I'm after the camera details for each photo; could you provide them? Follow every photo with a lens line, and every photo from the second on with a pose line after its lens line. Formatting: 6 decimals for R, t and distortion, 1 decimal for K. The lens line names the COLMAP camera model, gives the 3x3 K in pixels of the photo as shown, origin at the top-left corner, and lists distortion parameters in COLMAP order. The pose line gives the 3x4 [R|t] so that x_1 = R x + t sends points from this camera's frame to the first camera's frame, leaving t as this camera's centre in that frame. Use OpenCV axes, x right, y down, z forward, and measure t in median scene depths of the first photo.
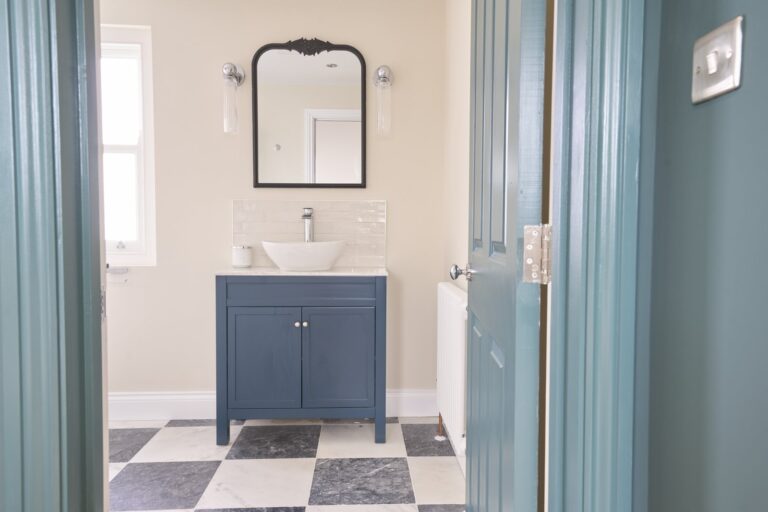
lens RADIAL K [[439.1, 0, 383.7], [0, 439.1, 248.8], [0, 0, 1]] dist [0.003219, 0.000990]
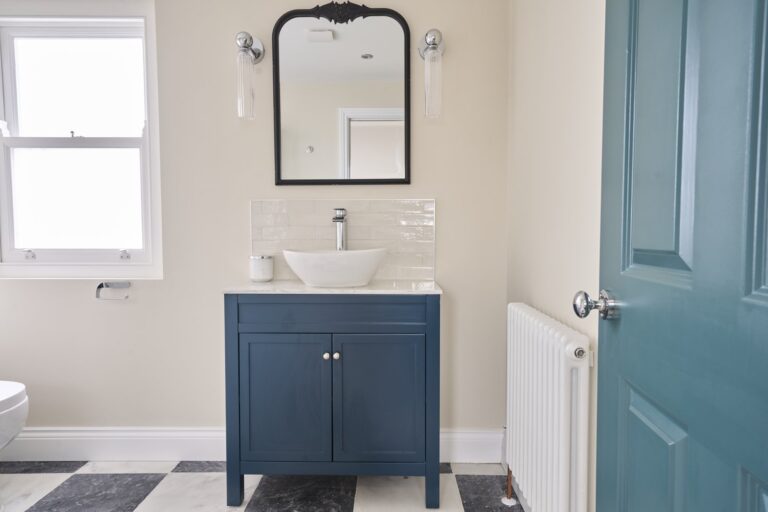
lens RADIAL K [[287.6, 0, 383.8], [0, 287.6, 248.6], [0, 0, 1]] dist [-0.000473, -0.000052]
pose [[0.998797, -0.004210, -0.048851, -0.065414], [0.004096, 0.999989, -0.002422, -0.017114], [0.048860, 0.002219, 0.998803, 0.470045]]
